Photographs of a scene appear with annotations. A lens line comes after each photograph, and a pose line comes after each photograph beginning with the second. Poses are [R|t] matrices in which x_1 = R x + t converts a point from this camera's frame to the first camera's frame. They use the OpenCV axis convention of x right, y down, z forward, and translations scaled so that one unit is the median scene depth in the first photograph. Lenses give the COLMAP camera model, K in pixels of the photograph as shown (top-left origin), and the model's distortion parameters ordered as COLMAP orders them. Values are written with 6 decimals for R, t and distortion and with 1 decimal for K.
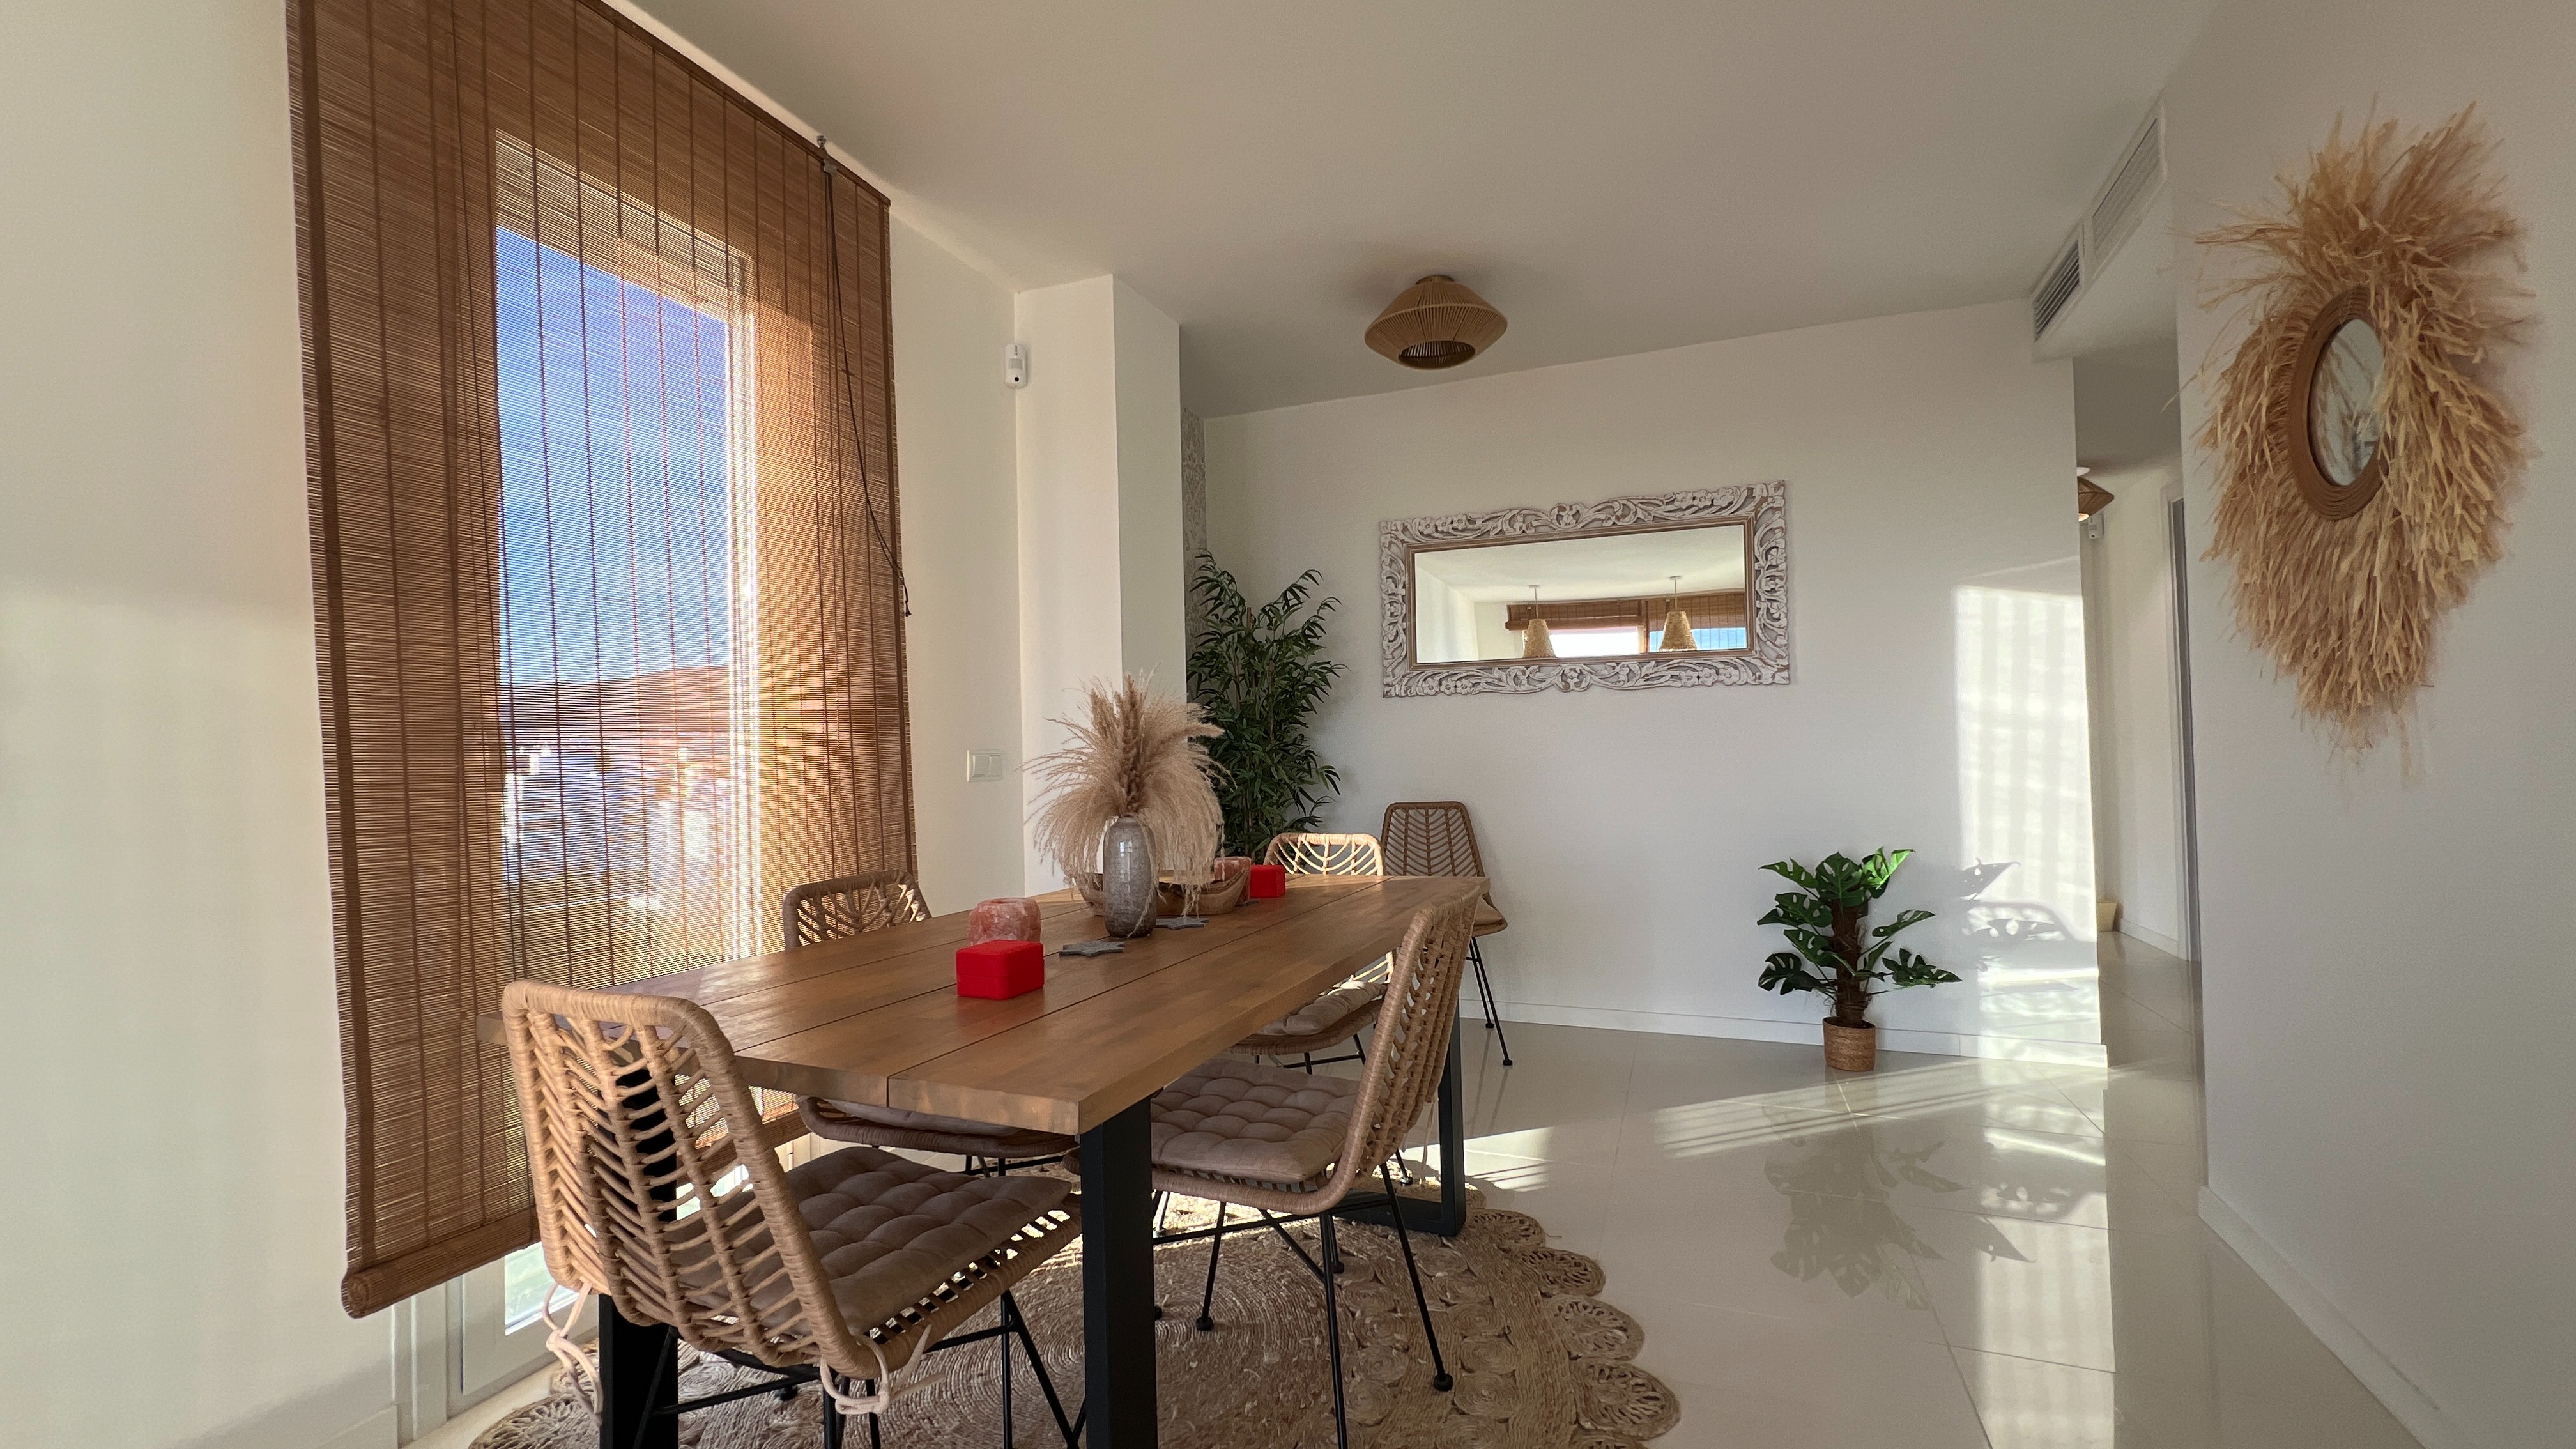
lens RADIAL K [[1049.8, 0, 1266.8], [0, 1049.8, 743.7], [0, 0, 1]] dist [0.003559, 0.001390]
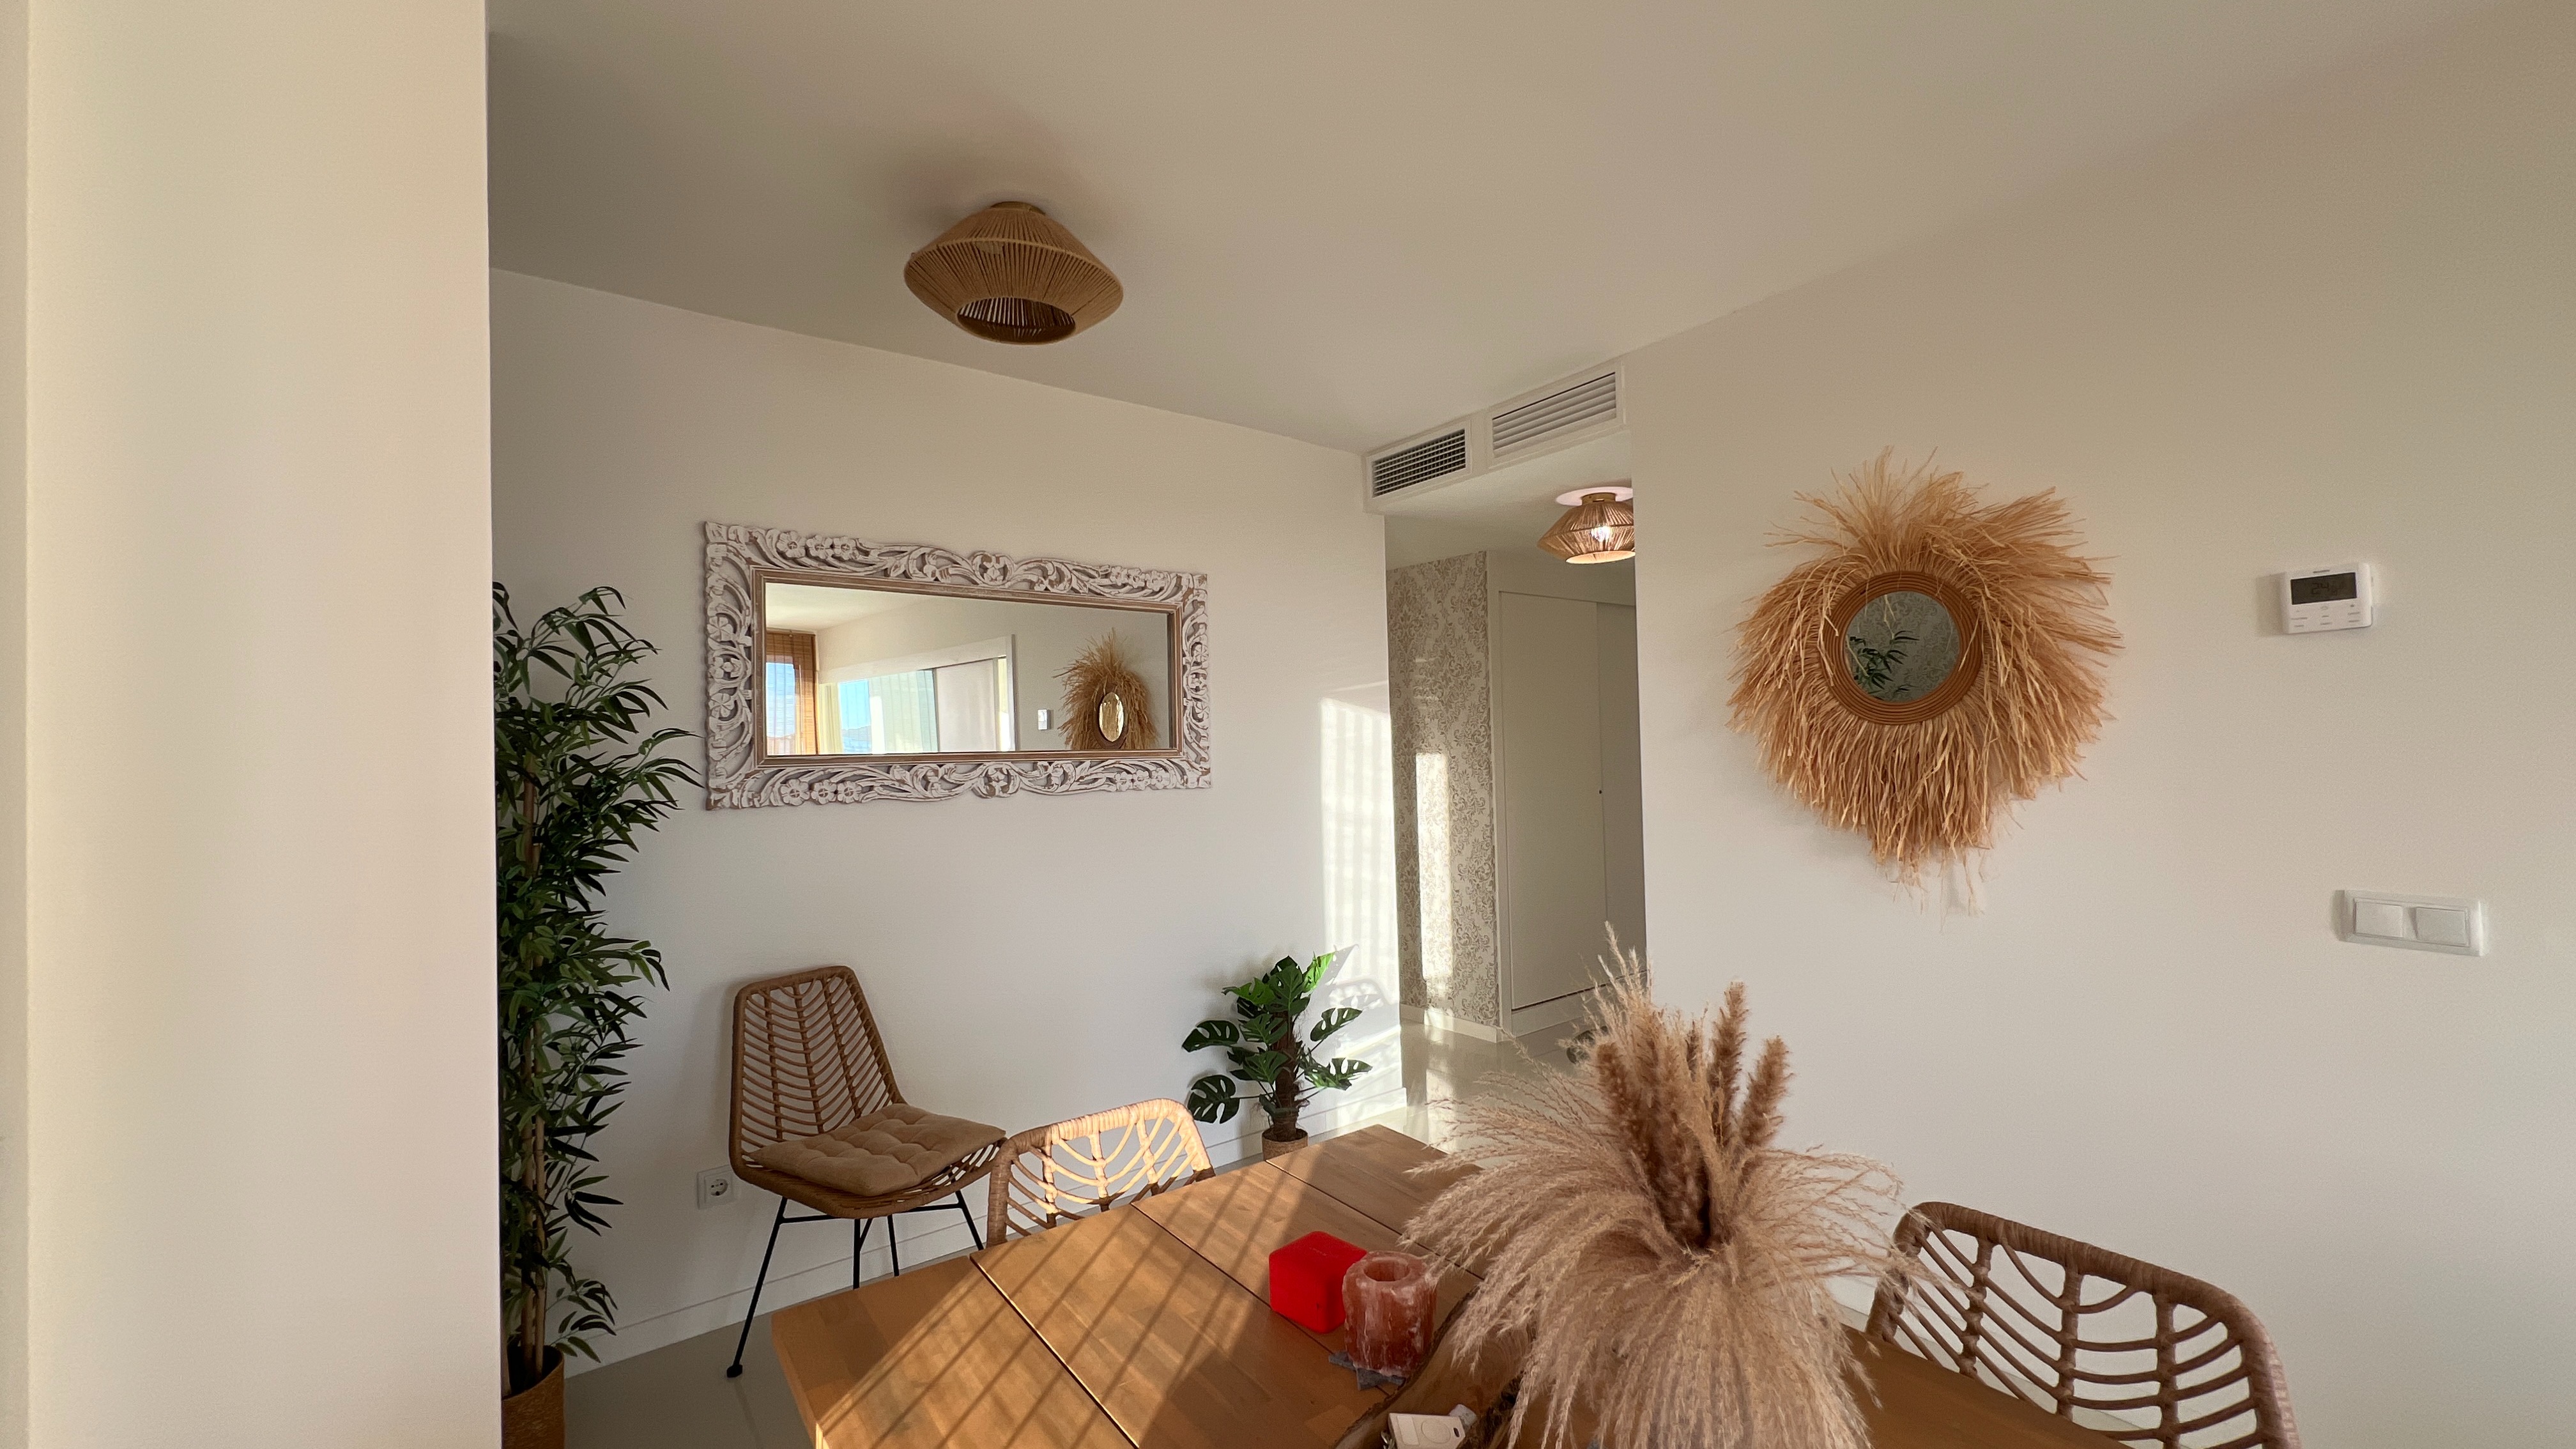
lens RADIAL K [[1049.8, 0, 1288.6], [0, 1049.8, 720.8], [0, 0, 1]] dist [0.003559, 0.001390]
pose [[0.484516, 0.028926, 0.874304, -0.315927], [0.011067, 0.999171, -0.039190, -0.083845], [-0.874712, 0.028664, 0.483794, 0.502684]]
